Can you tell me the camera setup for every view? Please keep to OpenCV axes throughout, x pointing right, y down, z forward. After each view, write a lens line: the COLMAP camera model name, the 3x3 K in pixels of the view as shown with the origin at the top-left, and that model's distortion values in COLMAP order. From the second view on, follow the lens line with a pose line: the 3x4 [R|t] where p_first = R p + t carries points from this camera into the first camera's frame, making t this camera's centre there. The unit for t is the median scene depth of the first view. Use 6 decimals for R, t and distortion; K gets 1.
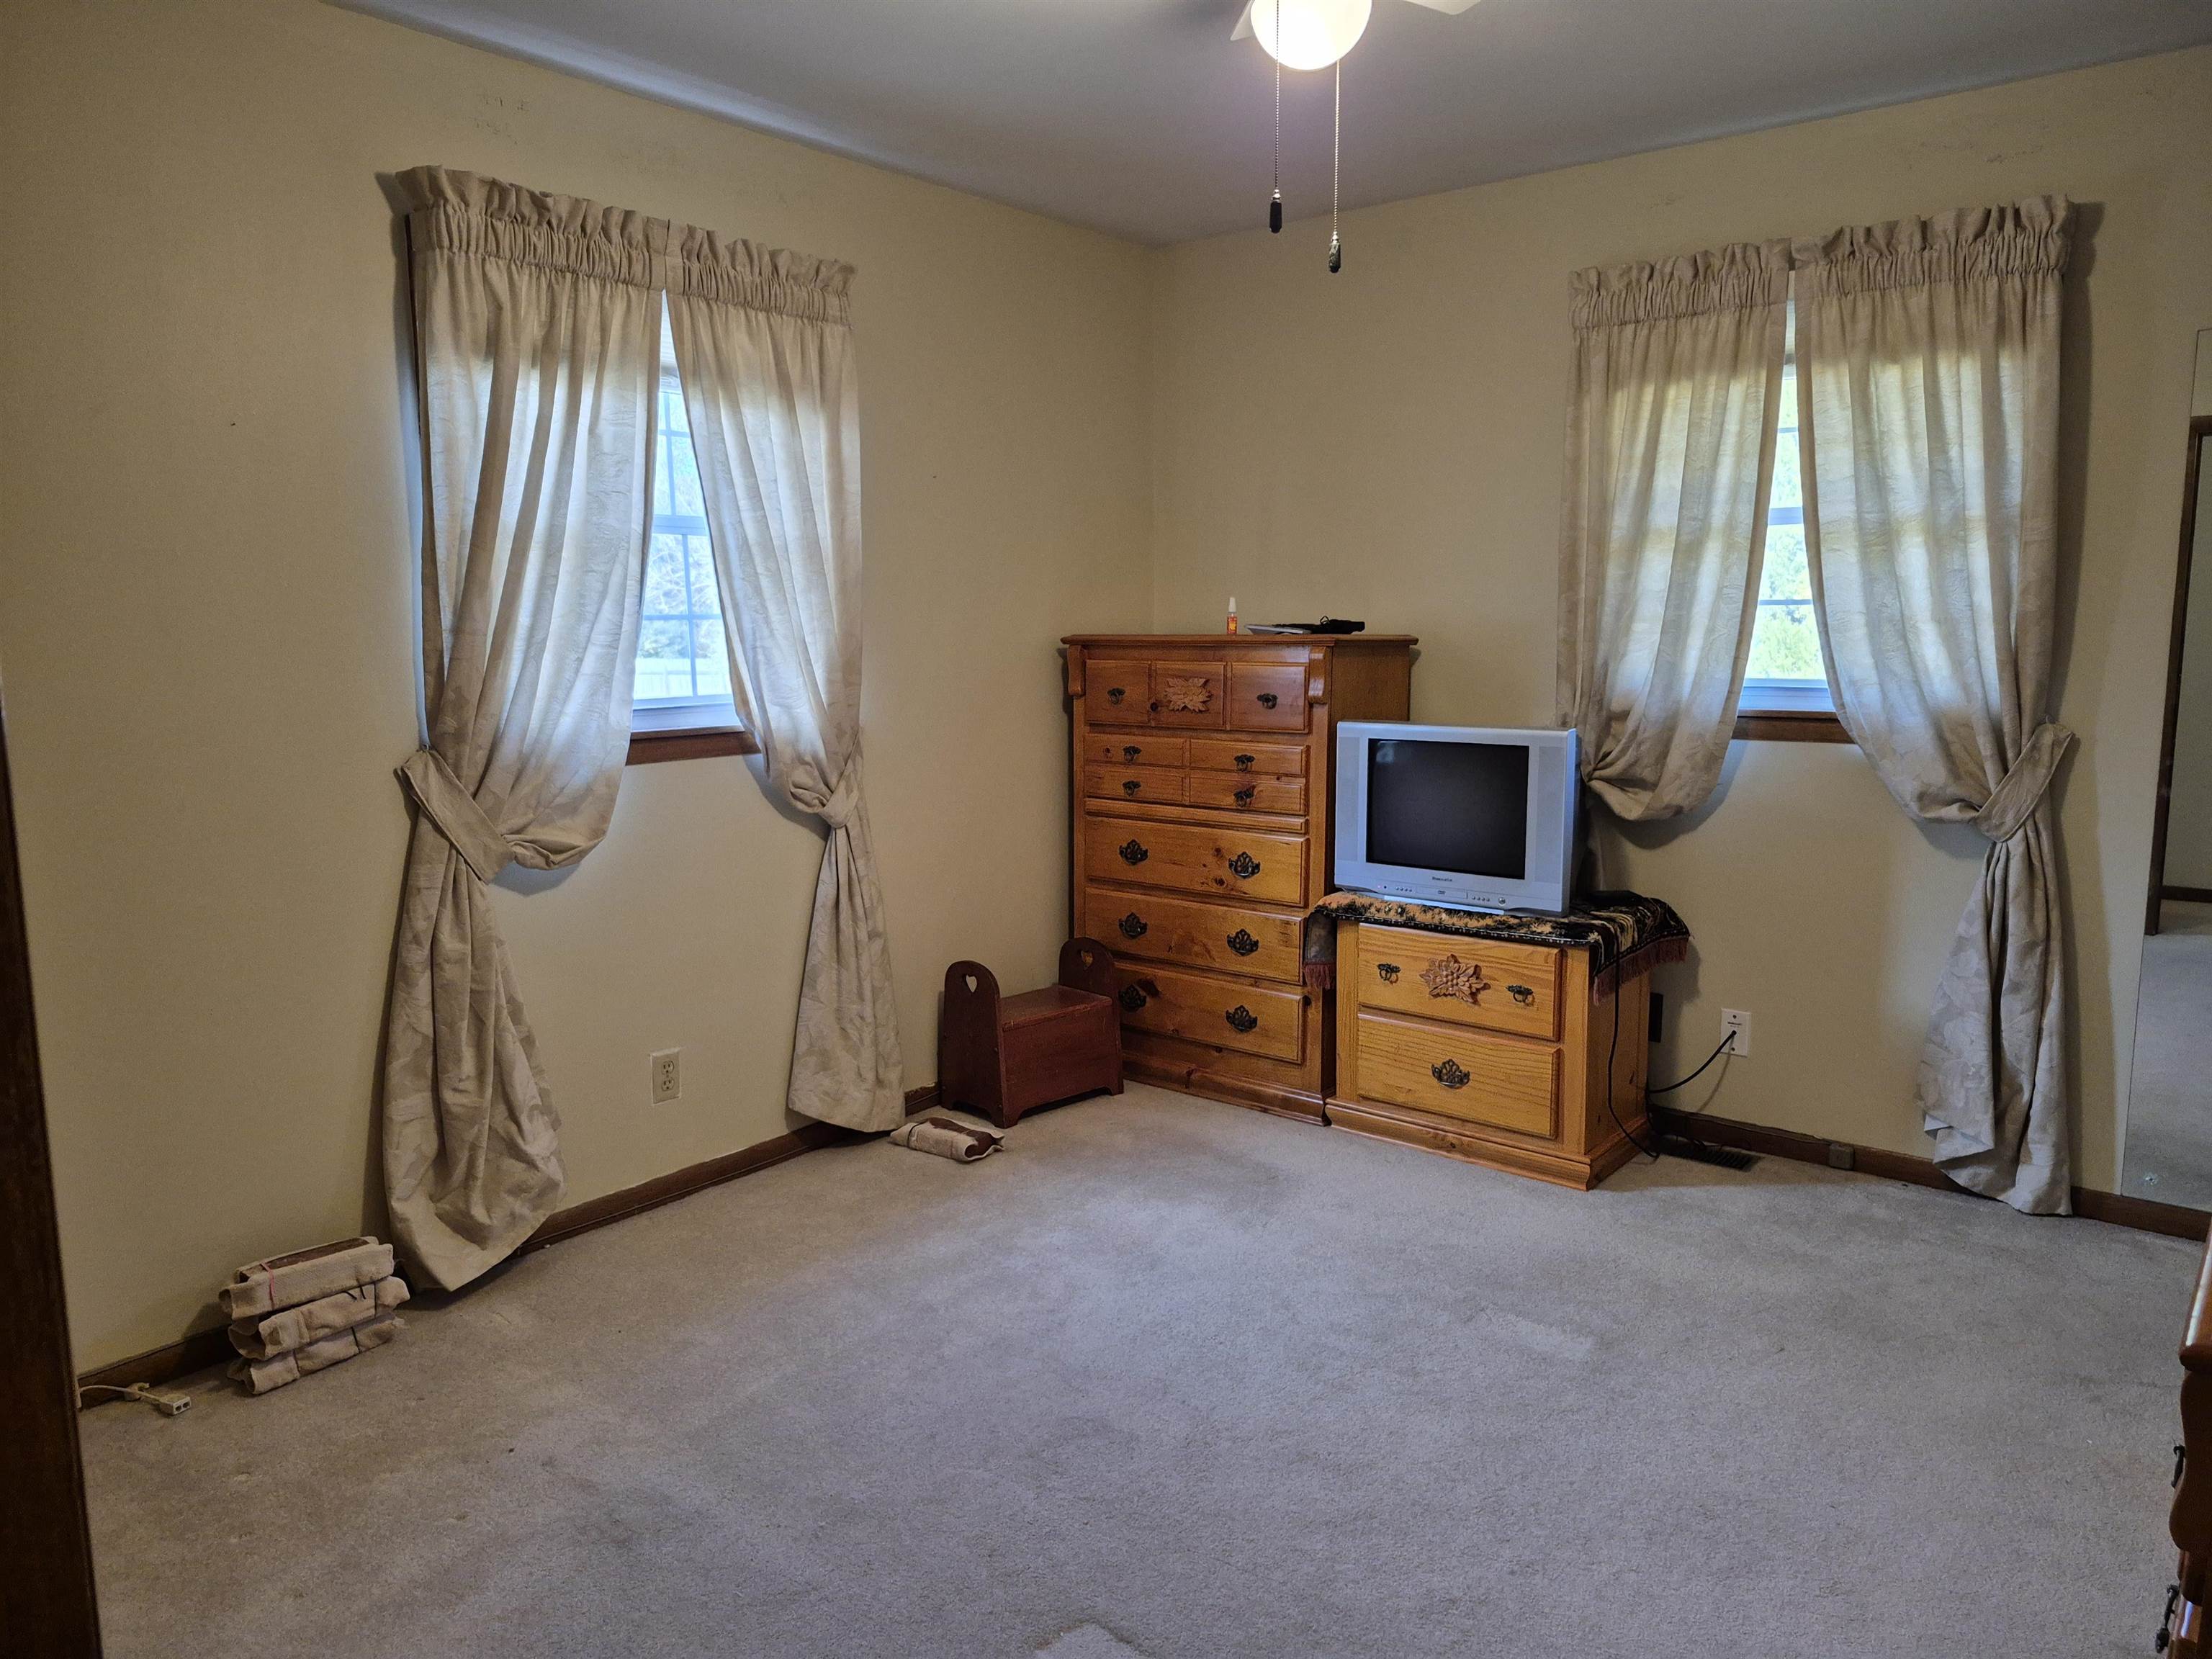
lens RADIAL K [[1531.1, 0, 1111.6], [0, 1531.1, 845.2], [0, 0, 1]] dist [0.115391, -0.138629]
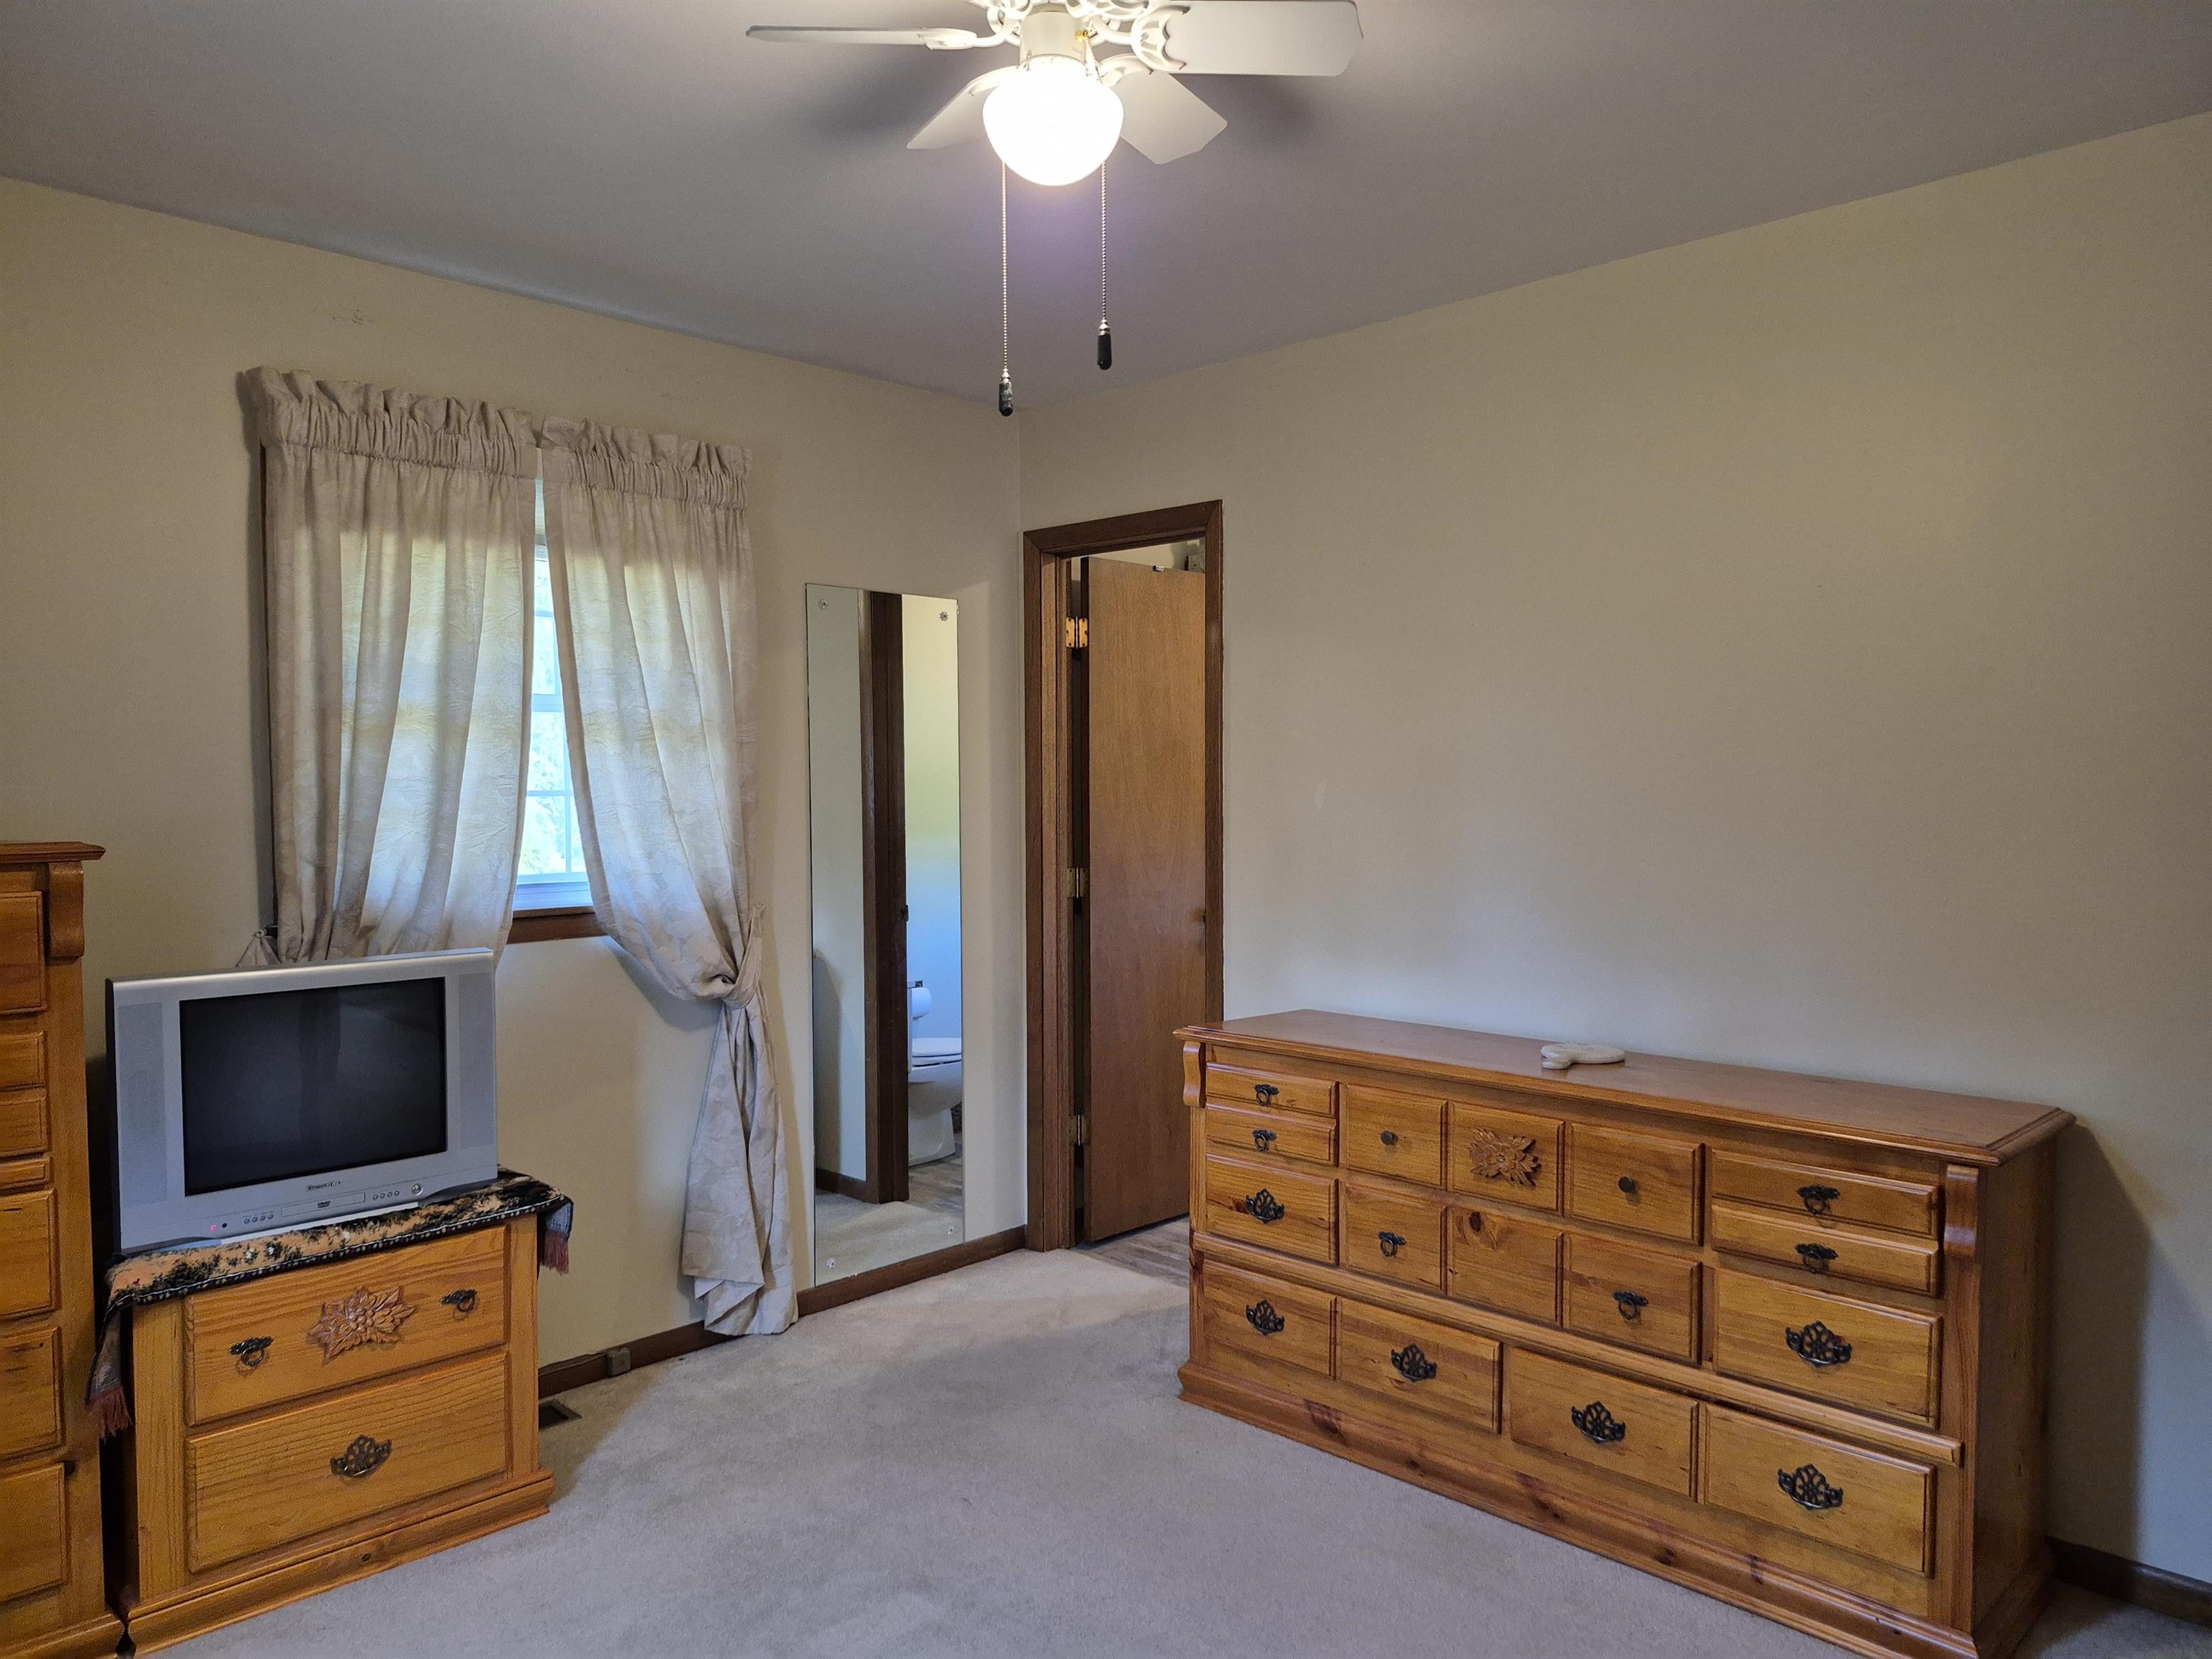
lens RADIAL K [[1531.1, 0, 1111.6], [0, 1531.1, 845.2], [0, 0, 1]] dist [0.115391, -0.138629]
pose [[0.099380, -0.040675, 0.994218, -0.462866], [0.142519, 0.989444, 0.026234, -0.101322], [-0.984790, 0.139088, 0.104128, 0.574506]]
